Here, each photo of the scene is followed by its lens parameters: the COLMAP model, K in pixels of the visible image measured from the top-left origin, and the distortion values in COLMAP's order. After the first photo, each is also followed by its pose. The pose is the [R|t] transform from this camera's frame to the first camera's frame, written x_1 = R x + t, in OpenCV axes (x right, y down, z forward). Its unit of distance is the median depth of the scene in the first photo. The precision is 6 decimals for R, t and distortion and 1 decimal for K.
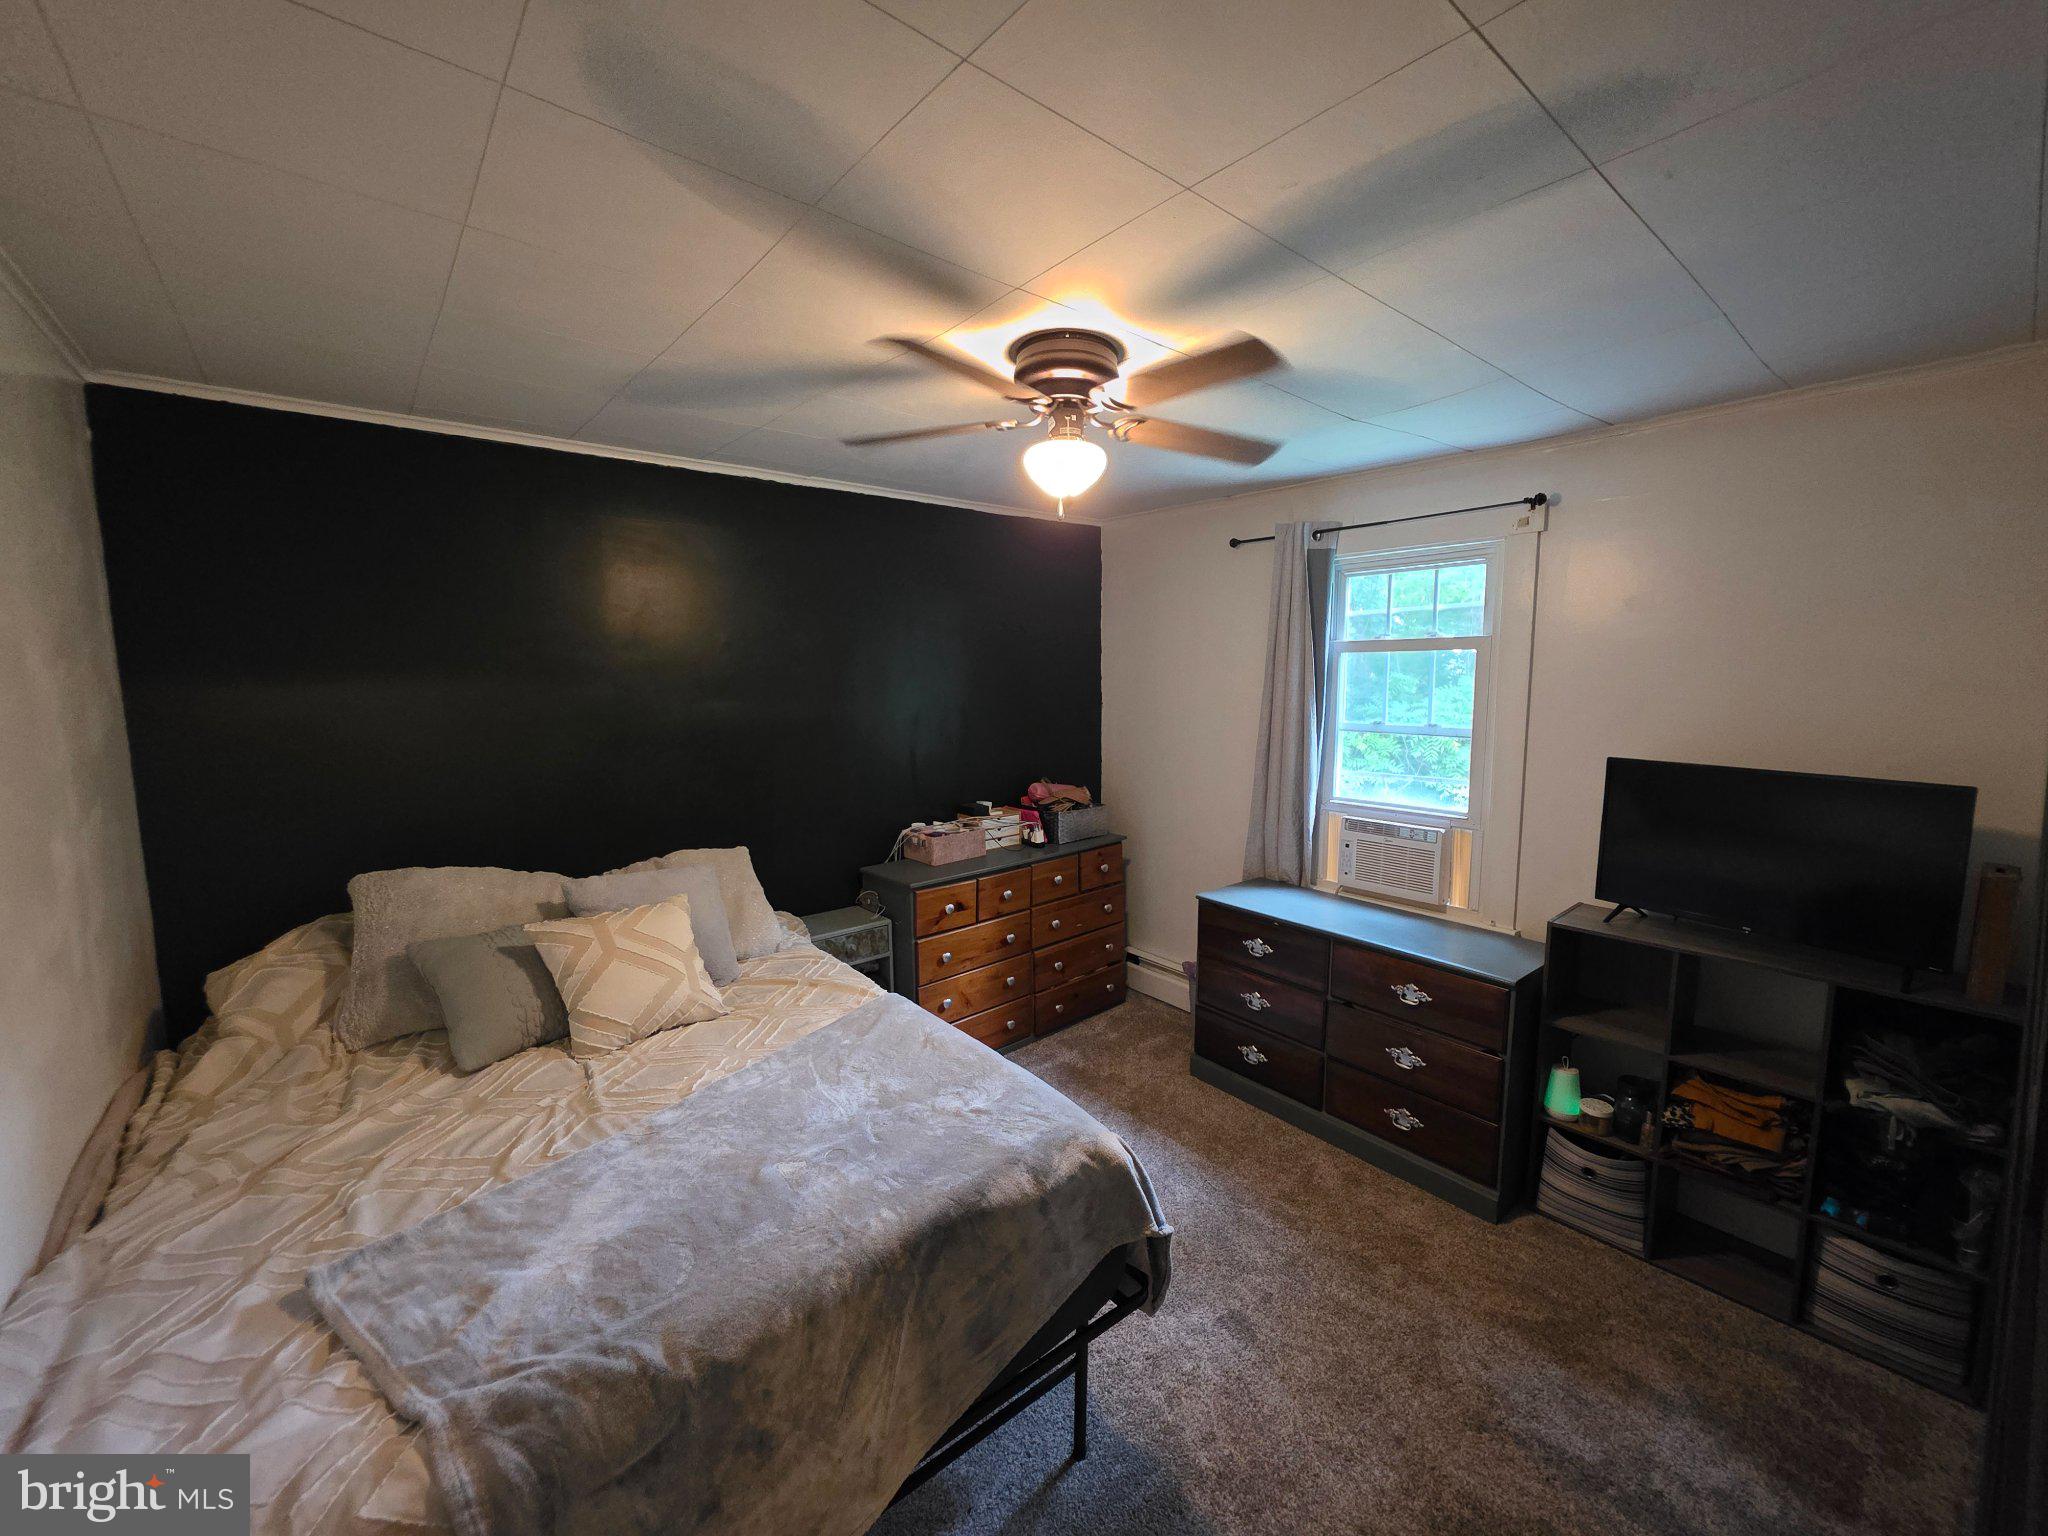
lens RADIAL K [[819.0, 0, 1027.3], [0, 819.0, 771.0], [0, 0, 1]] dist [0.004048, -0.000520]
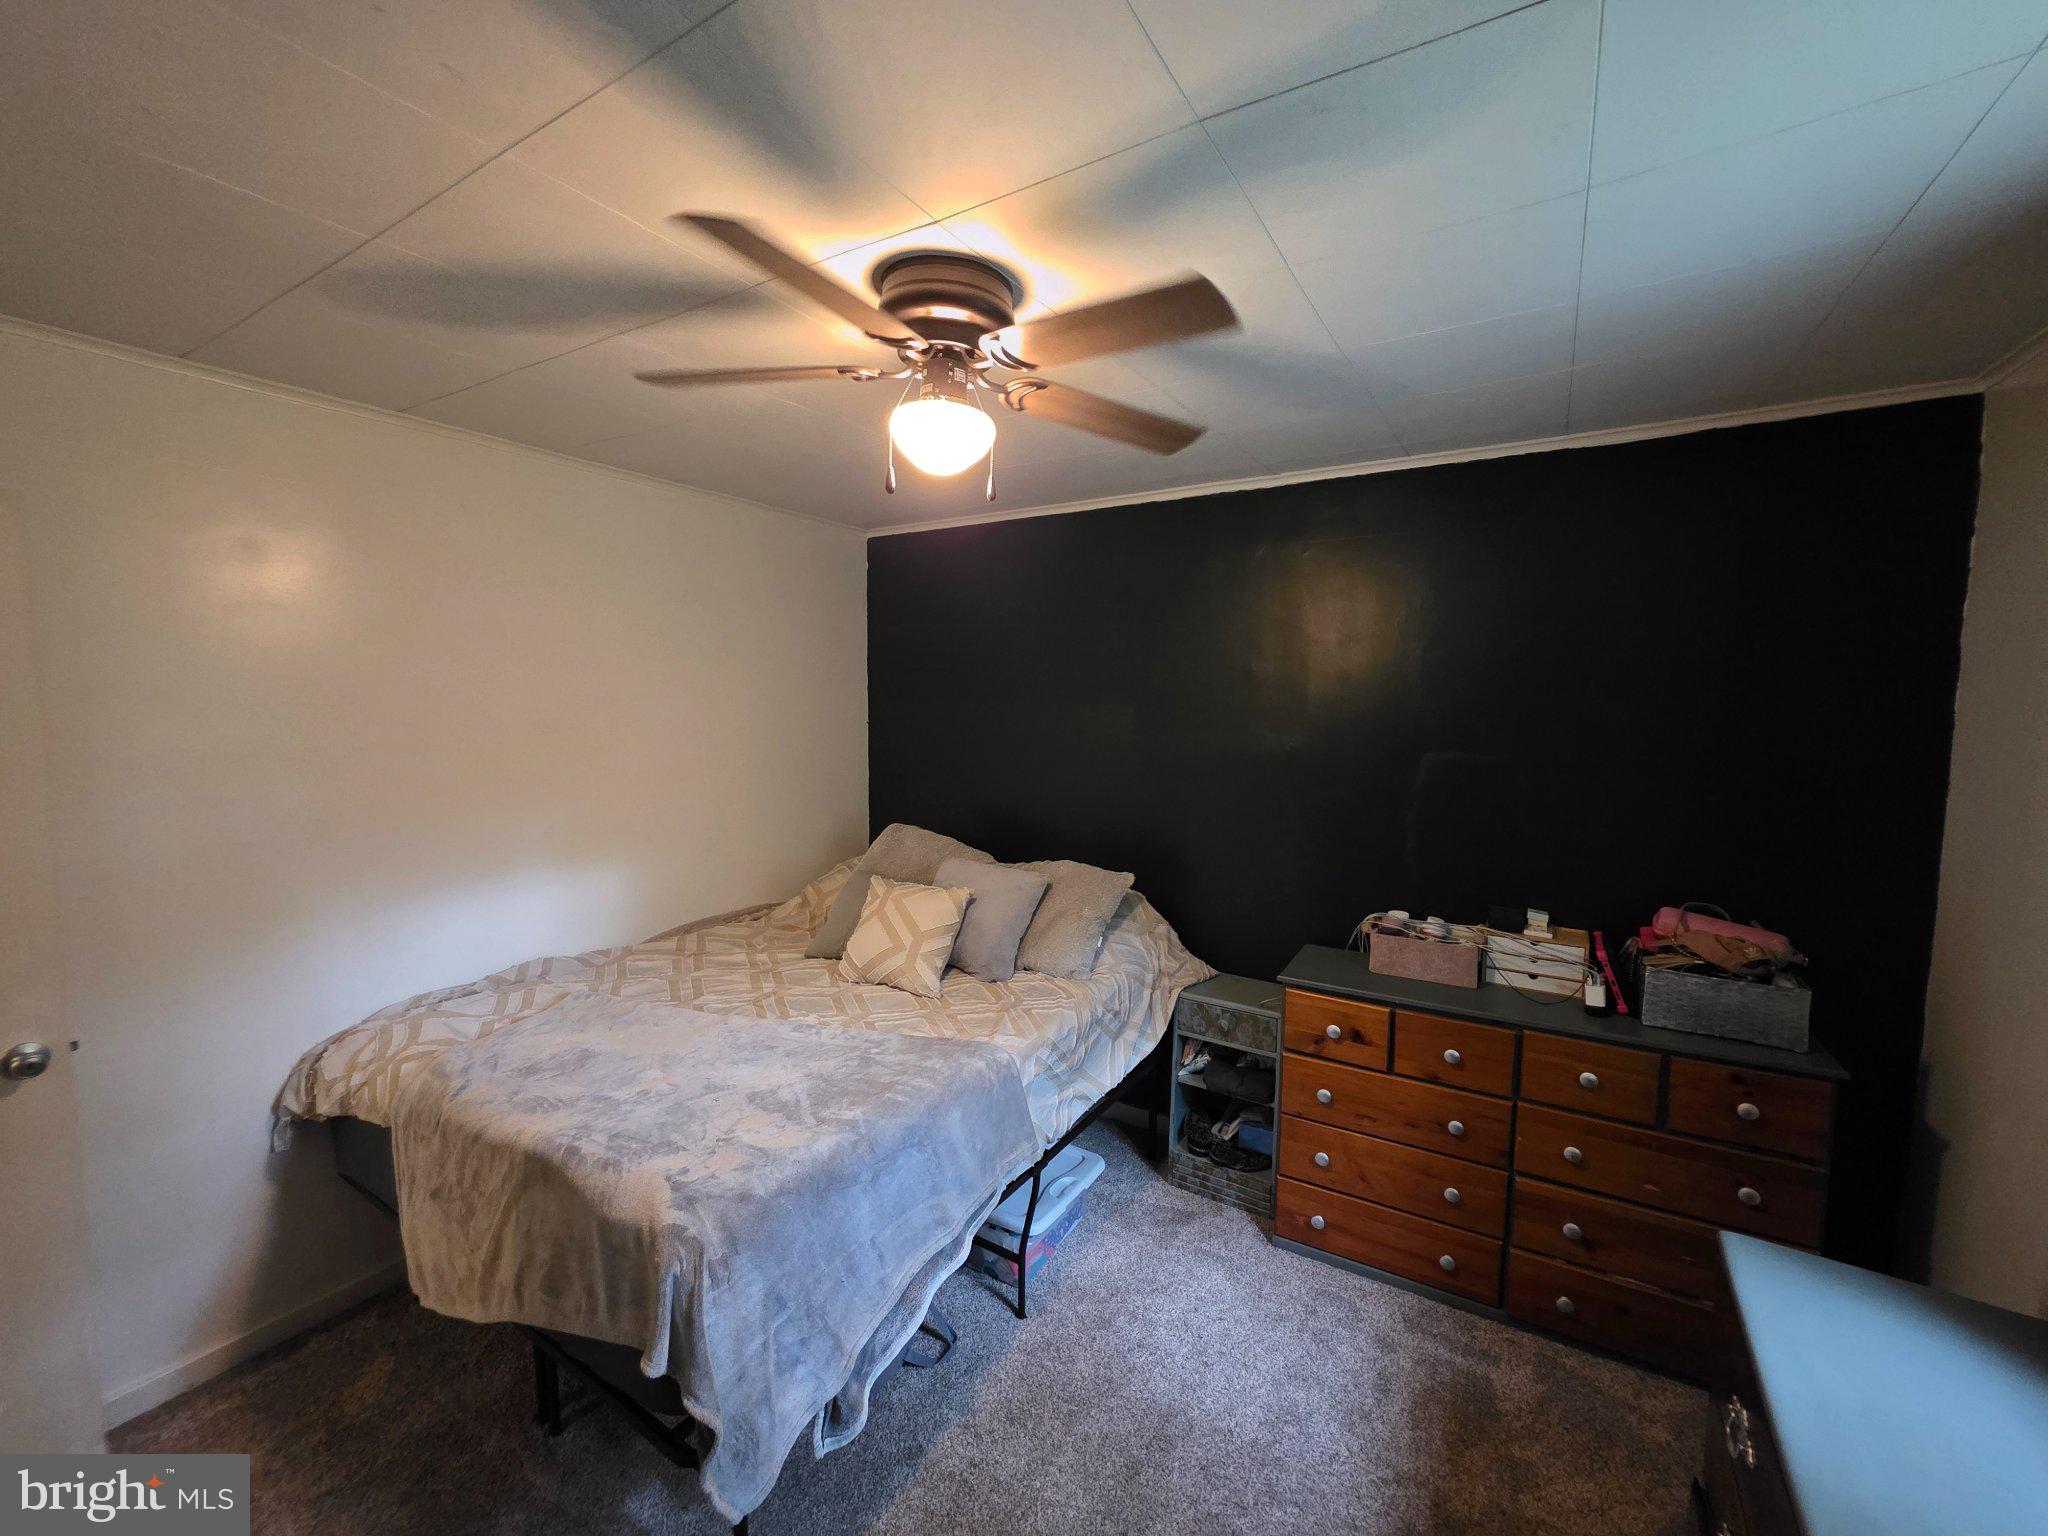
lens RADIAL K [[819.0, 0, 1032.6], [0, 819.0, 766.8], [0, 0, 1]] dist [0.004048, -0.000520]
pose [[0.315059, 0.092739, -0.944530, 0.505271], [-0.132553, 0.989760, 0.052965, -0.067594], [0.939770, 0.108513, 0.324126, 0.521829]]
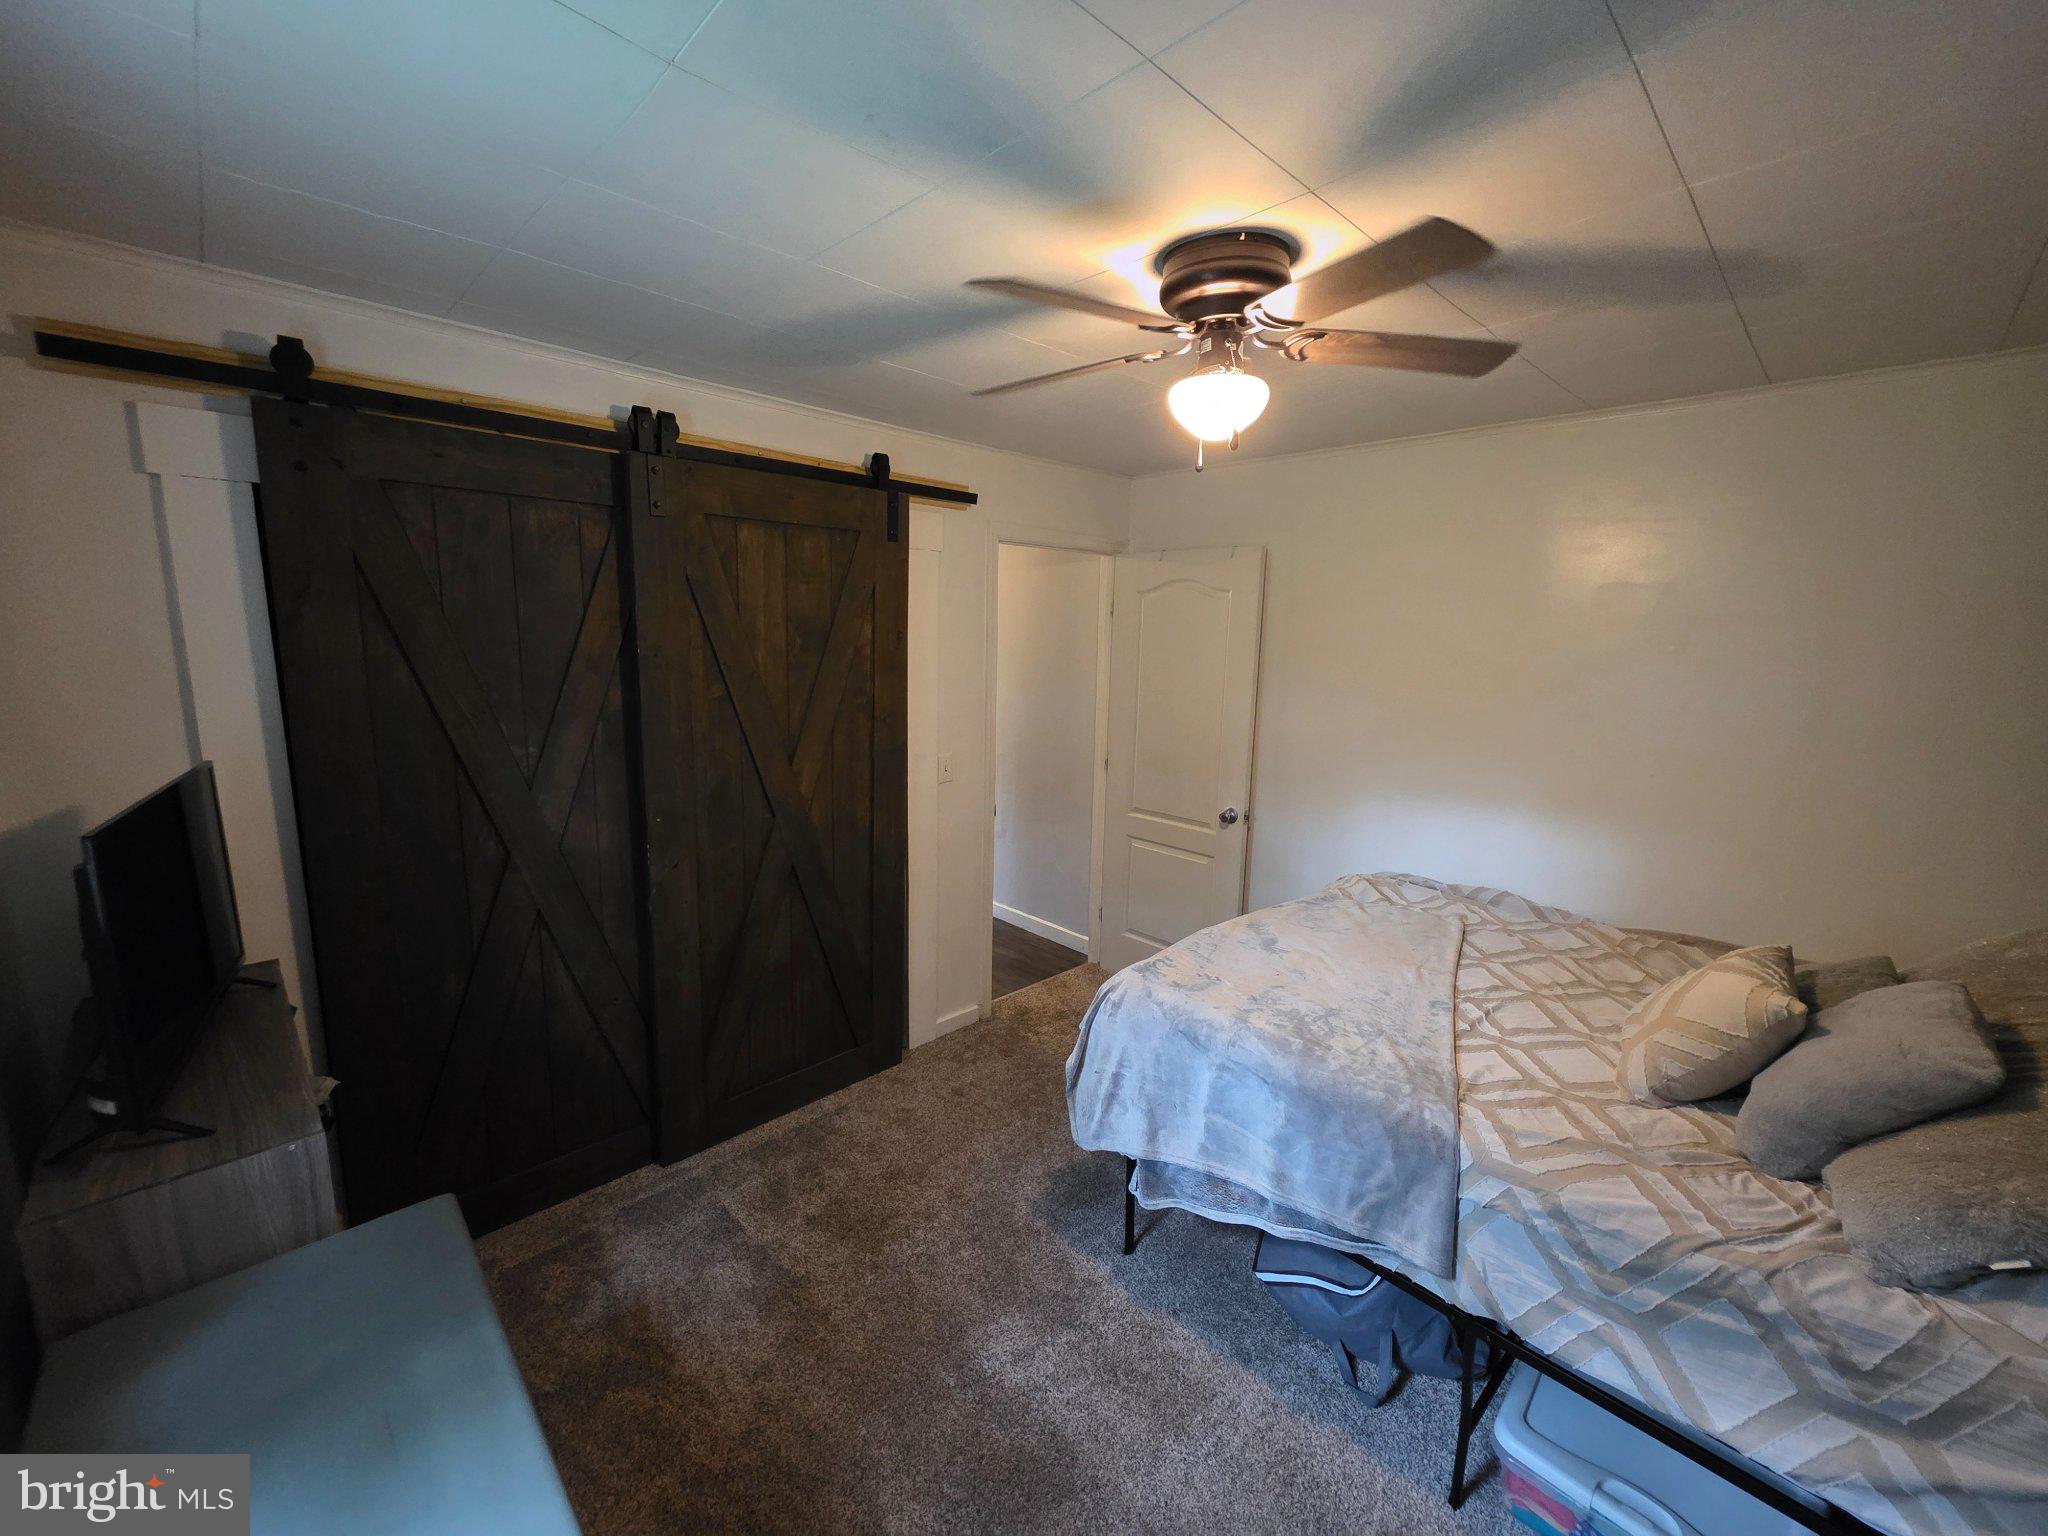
lens RADIAL K [[819.0, 0, 1016.8], [0, 819.0, 763.8], [0, 0, 1]] dist [0.004048, -0.000520]
pose [[-0.997784, -0.001884, -0.066503, 0.198985], [-0.021082, 0.957037, 0.289197, -0.152075], [0.063101, 0.289959, -0.954957, 1.121374]]
